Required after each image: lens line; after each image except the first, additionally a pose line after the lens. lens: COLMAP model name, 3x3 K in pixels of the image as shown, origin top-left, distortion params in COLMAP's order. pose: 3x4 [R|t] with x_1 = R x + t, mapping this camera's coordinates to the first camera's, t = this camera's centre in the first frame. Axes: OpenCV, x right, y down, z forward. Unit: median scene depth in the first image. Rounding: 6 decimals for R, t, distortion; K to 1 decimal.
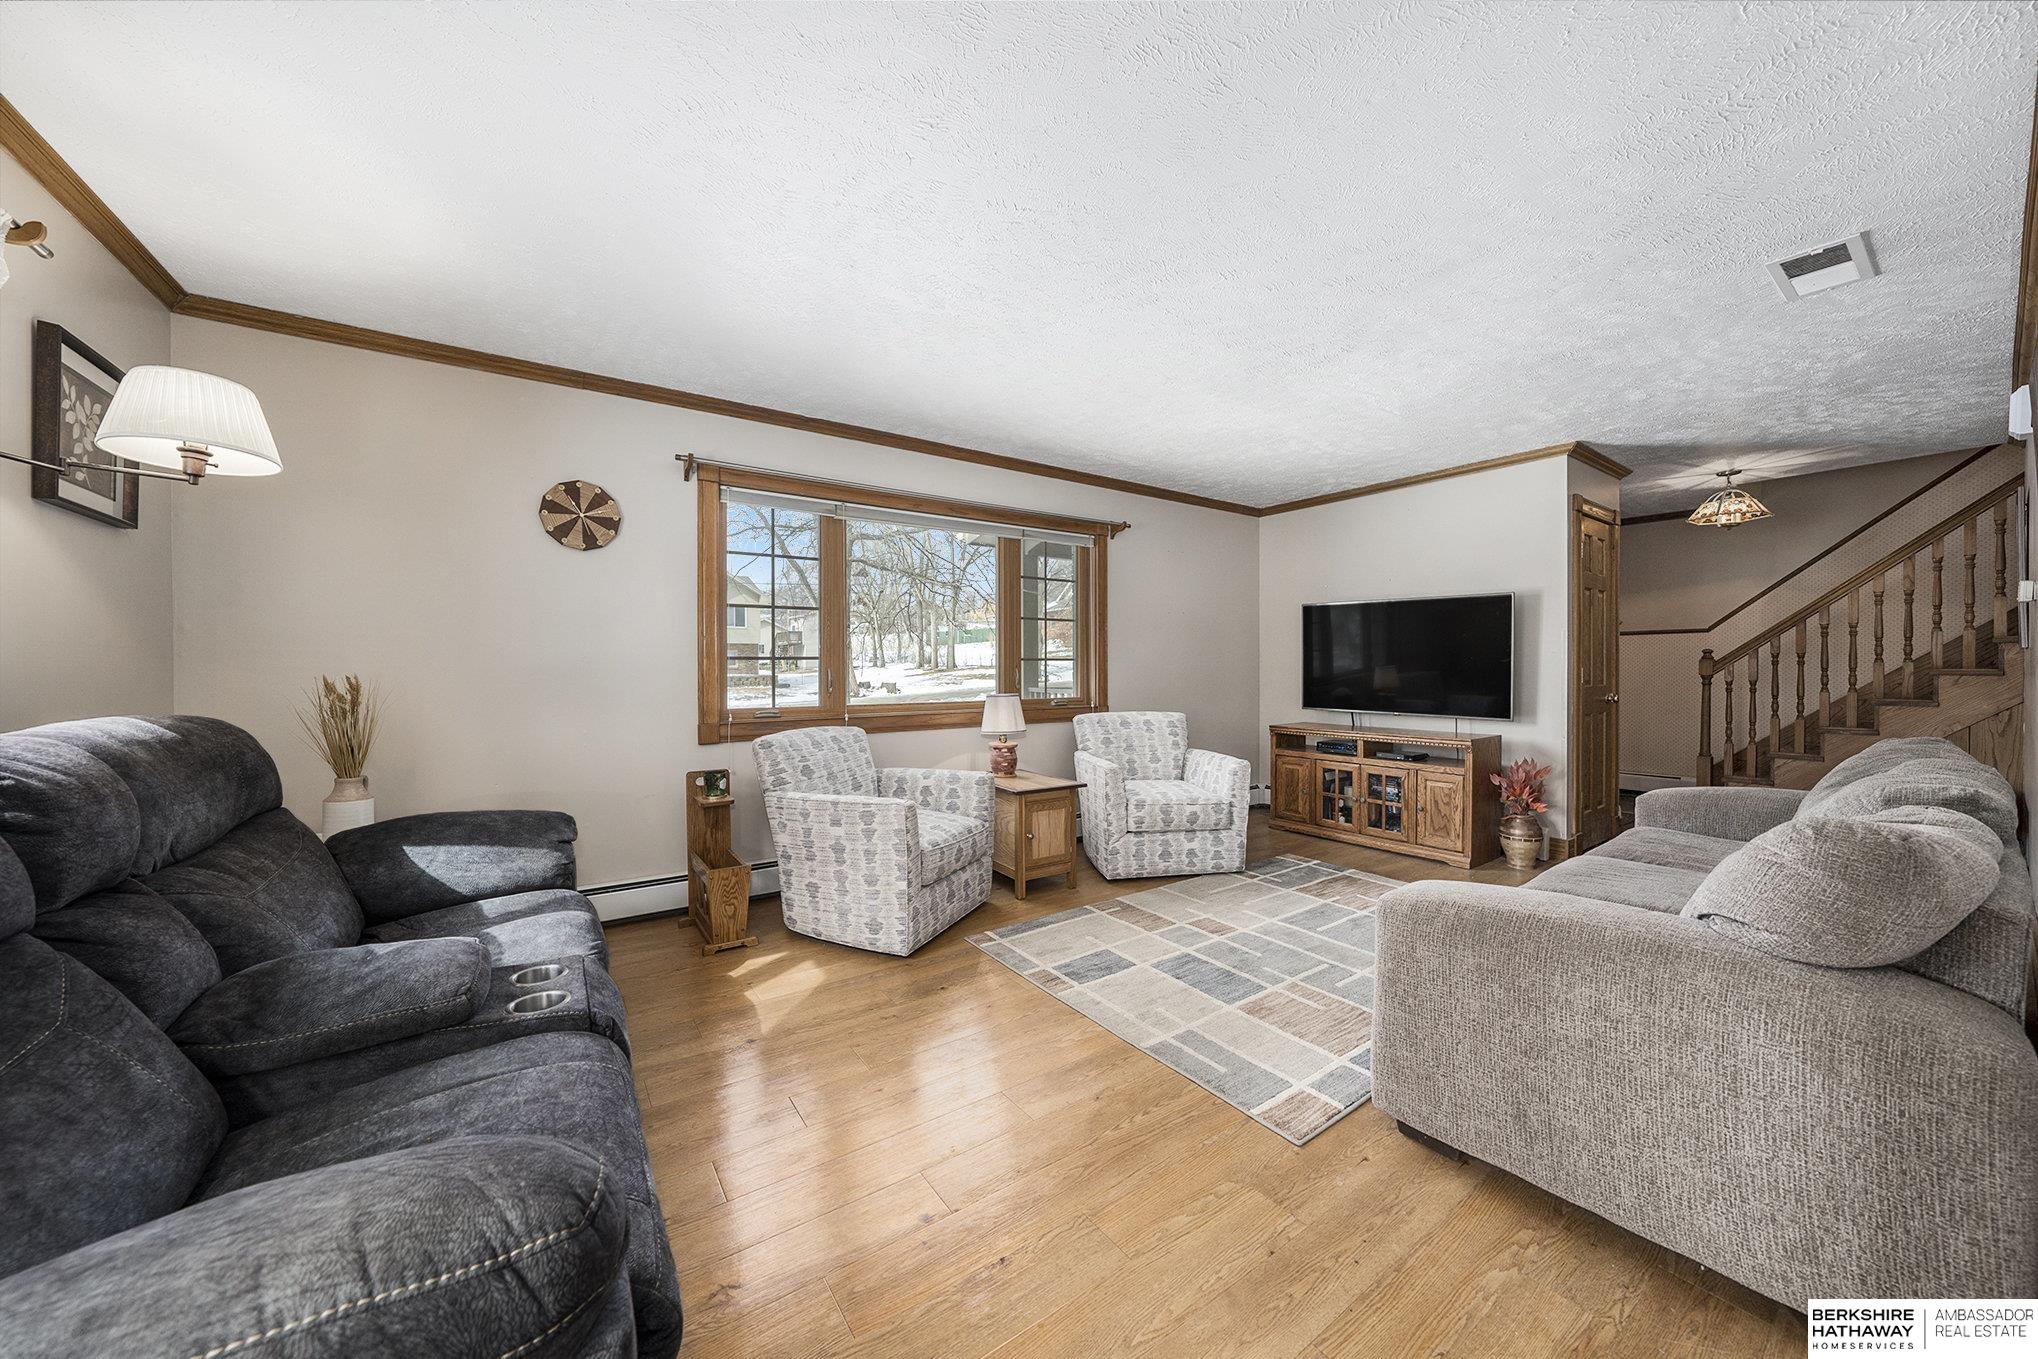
lens RADIAL K [[708.6, 0, 1027.1], [0, 708.6, 666.3], [0, 0, 1]] dist [-0.002098, -0.000043]
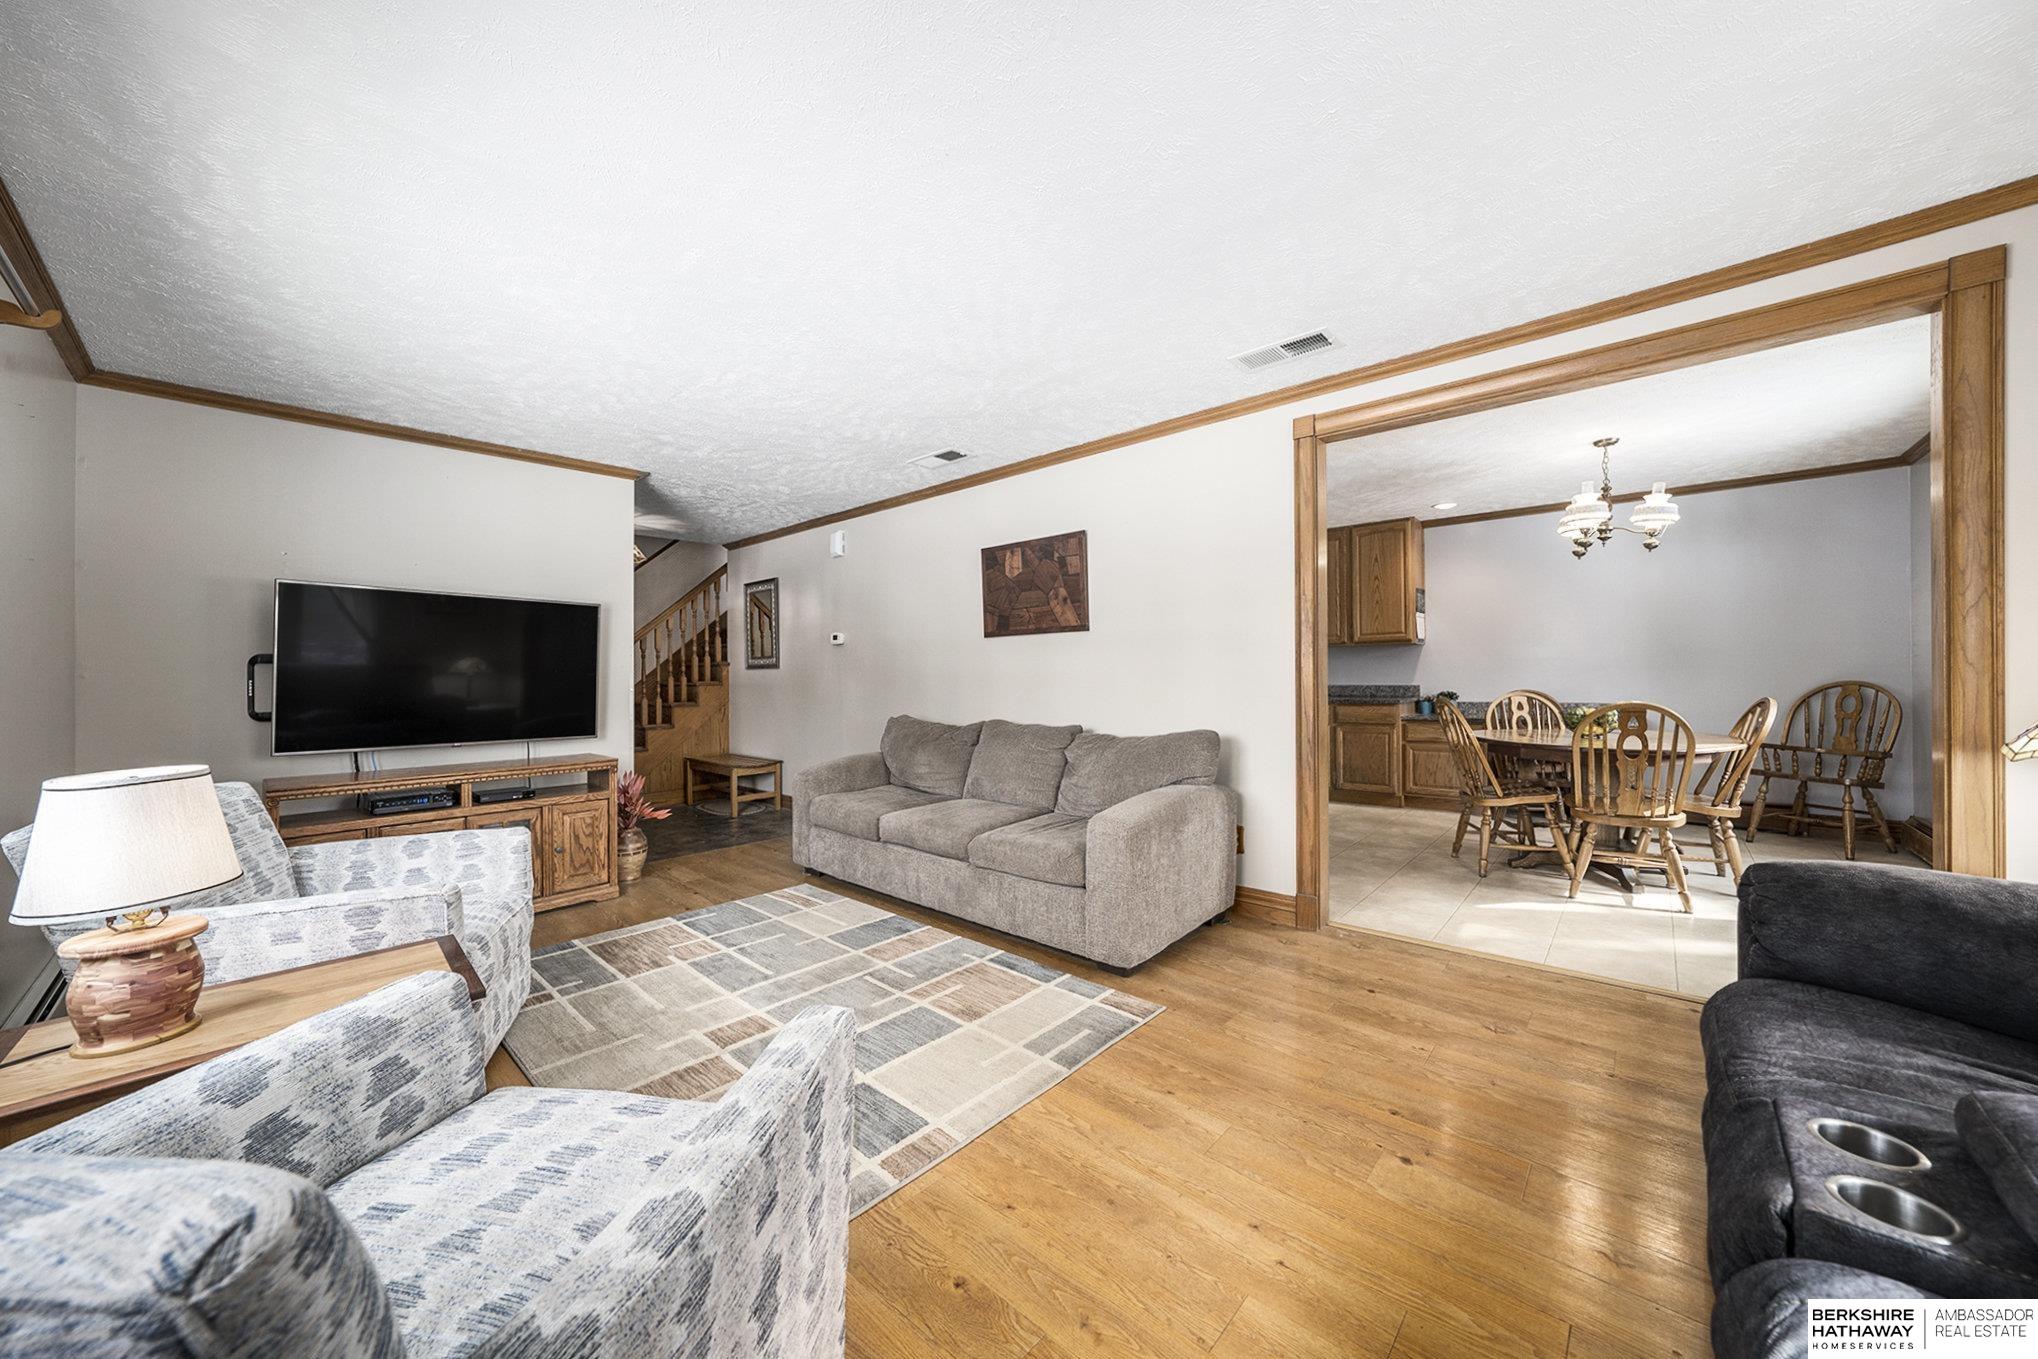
lens RADIAL K [[708.6, 0, 1027.7], [0, 708.6, 675.7], [0, 0, 1]] dist [-0.002098, -0.000043]
pose [[-0.202419, 0.000410, 0.979299, -0.438473], [0.012429, 0.999920, 0.002151, -0.001775], [-0.979220, 0.012607, -0.202408, 0.709696]]
